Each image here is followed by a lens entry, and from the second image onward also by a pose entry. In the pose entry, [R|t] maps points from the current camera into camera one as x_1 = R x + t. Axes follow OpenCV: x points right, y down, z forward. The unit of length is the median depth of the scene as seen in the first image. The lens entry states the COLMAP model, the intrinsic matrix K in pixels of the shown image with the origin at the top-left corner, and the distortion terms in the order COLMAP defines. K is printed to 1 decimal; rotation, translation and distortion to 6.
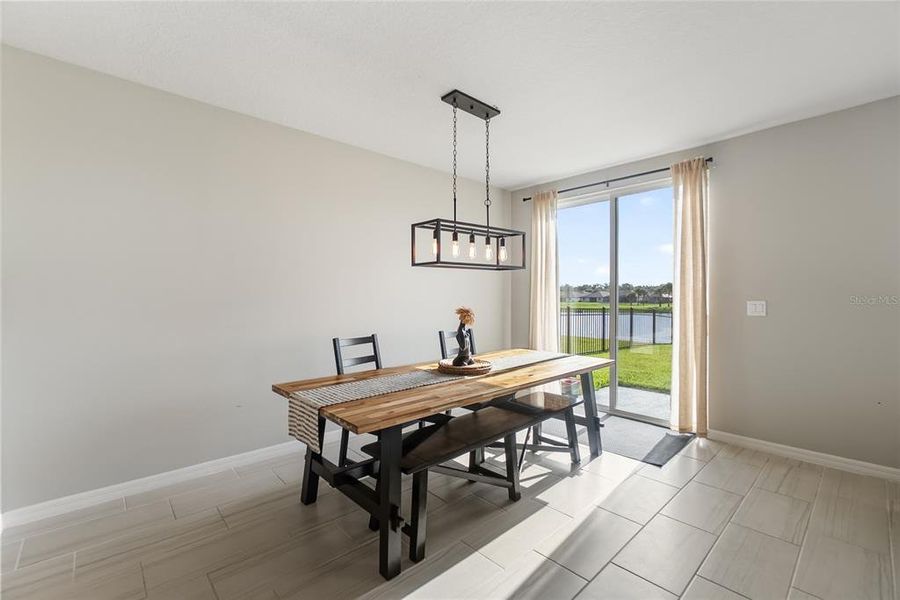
lens RADIAL K [[396.2, 0, 448.5], [0, 396.2, 300.3], [0, 0, 1]] dist [-0.000034, 0.001132]
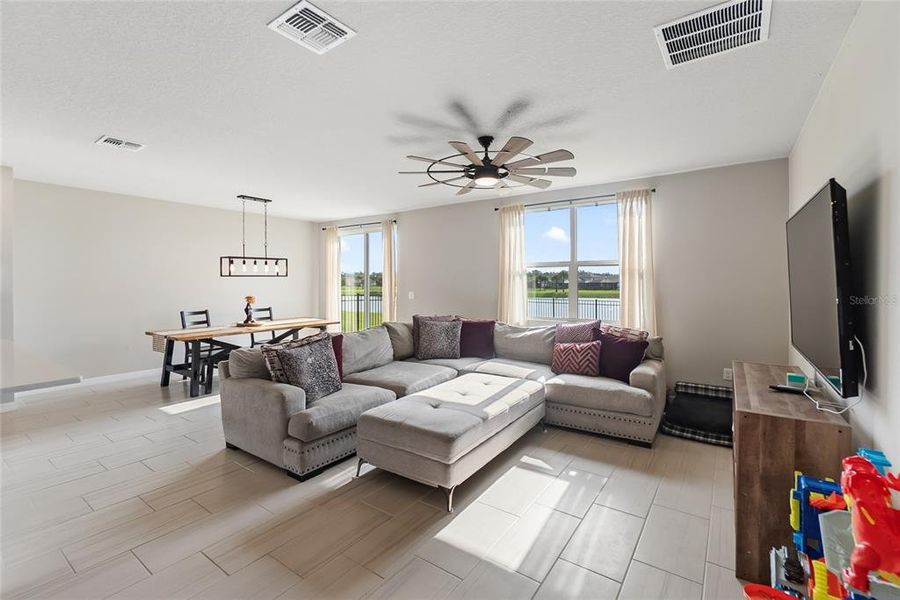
lens RADIAL K [[396.2, 0, 446.9], [0, 396.2, 285.3], [0, 0, 1]] dist [-0.000034, 0.001132]
pose [[0.980797, -0.001767, 0.195026, 0.663211], [0.002117, 0.999997, -0.001584, -0.032631], [-0.195022, 0.001967, 0.980797, -1.281098]]
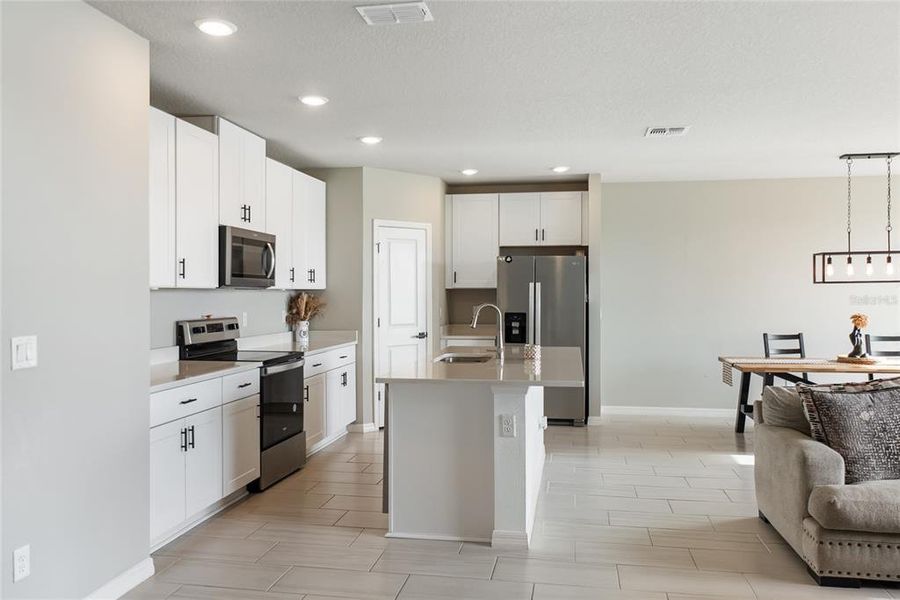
lens RADIAL K [[698.4, 0, 452.3], [0, 698.4, 298.3], [0, 0, 1]] dist [-0.008424, -0.006555]
pose [[0.600300, 0.005574, -0.799755, 1.076776], [-0.005950, 0.999979, 0.002503, -0.031616], [0.799753, 0.003256, 0.600321, -1.455038]]
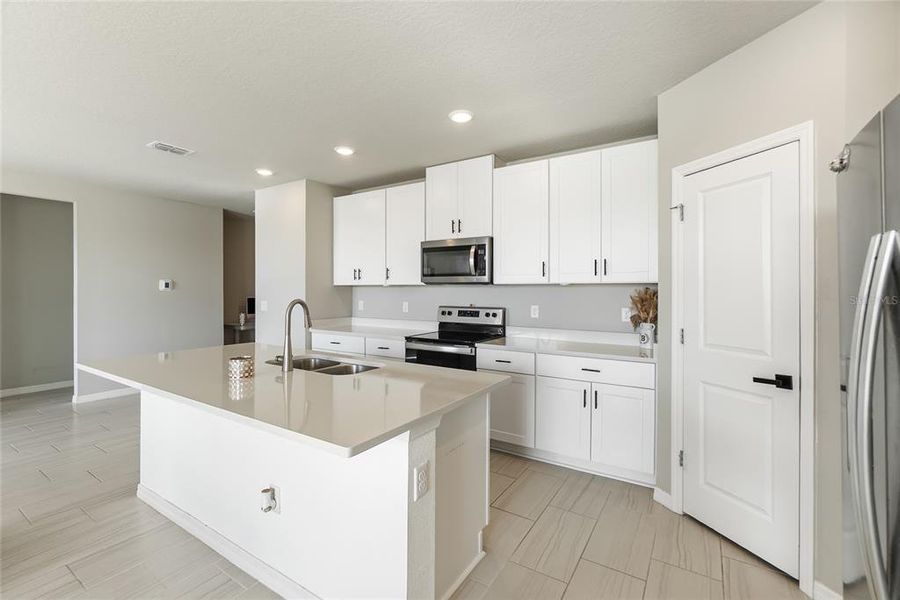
lens RADIAL K [[396.2, 0, 452.2], [0, 396.2, 292.4], [0, 0, 1]] dist [-0.000034, 0.001132]
pose [[-0.967615, 0.001389, -0.252427, -0.222016], [-0.002808, 0.999864, 0.016262, -0.043262], [0.252415, 0.016444, -0.967479, 0.325256]]
